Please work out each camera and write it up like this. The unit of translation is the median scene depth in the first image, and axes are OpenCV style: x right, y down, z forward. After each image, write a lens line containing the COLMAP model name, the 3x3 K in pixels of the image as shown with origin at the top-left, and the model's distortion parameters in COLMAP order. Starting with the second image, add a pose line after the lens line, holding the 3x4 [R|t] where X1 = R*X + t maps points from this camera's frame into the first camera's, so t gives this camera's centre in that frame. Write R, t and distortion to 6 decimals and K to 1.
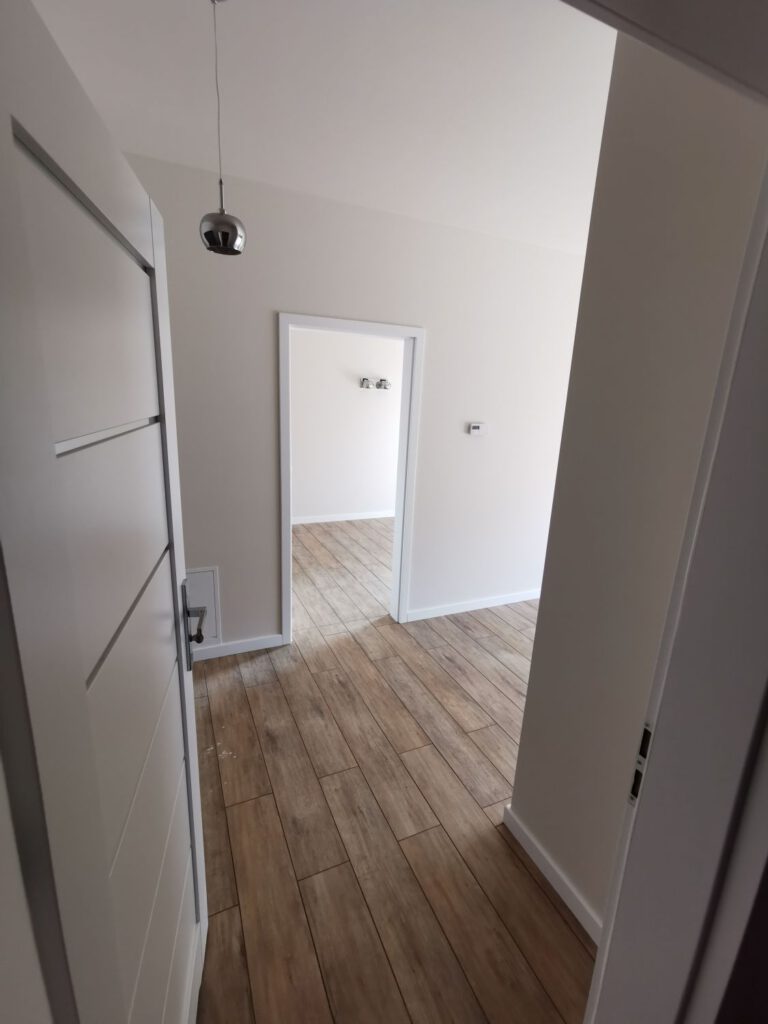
lens RADIAL K [[472.5, 0, 386.7], [0, 472.5, 511.6], [0, 0, 1]] dist [-0.015392, 0.017317]
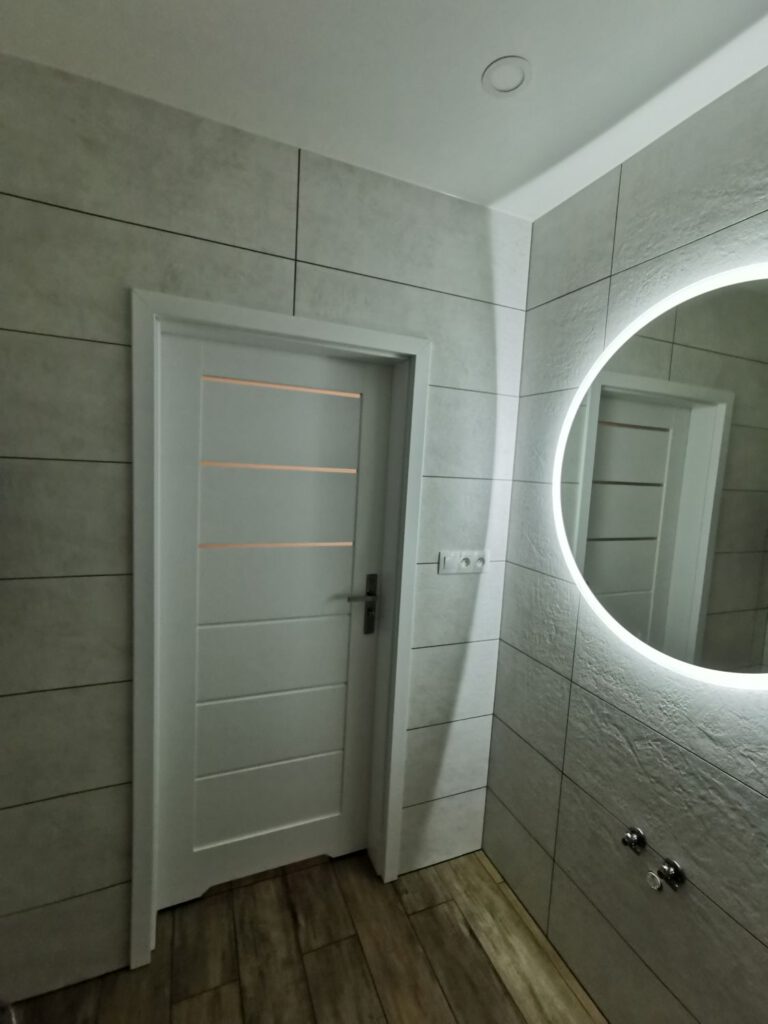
lens RADIAL K [[477.1, 0, 386.9], [0, 477.1, 511.2], [0, 0, 1]] dist [-0.021833, 0.022300]
pose [[-0.994228, -0.104694, 0.023458, 0.197634], [-0.090258, 0.934366, 0.344695, -0.397062], [-0.058006, 0.340588, -0.938422, 1.636687]]
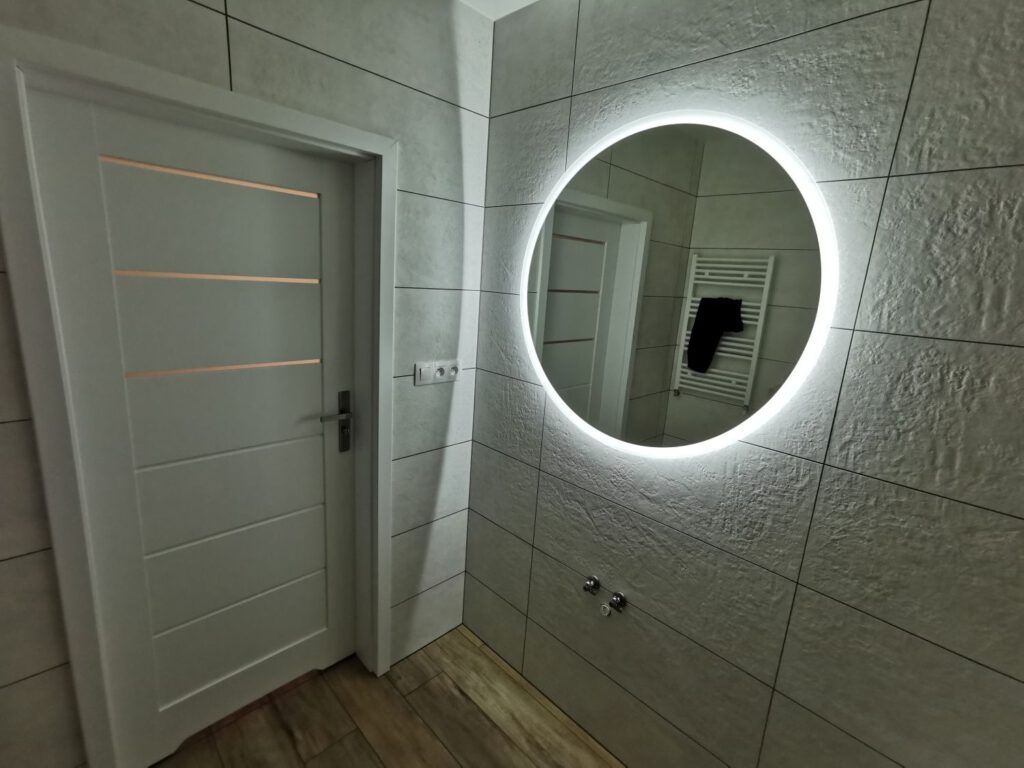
lens RADIAL K [[474.2, 0, 511.0], [0, 474.2, 381.0], [0, 0, 1]] dist [-0.016020, 0.018903]
pose [[-0.932673, -0.033092, -0.359202, 0.260101], [-0.193266, 0.886642, 0.420137, -0.407259], [0.304580, 0.461272, -0.833342, 1.632451]]
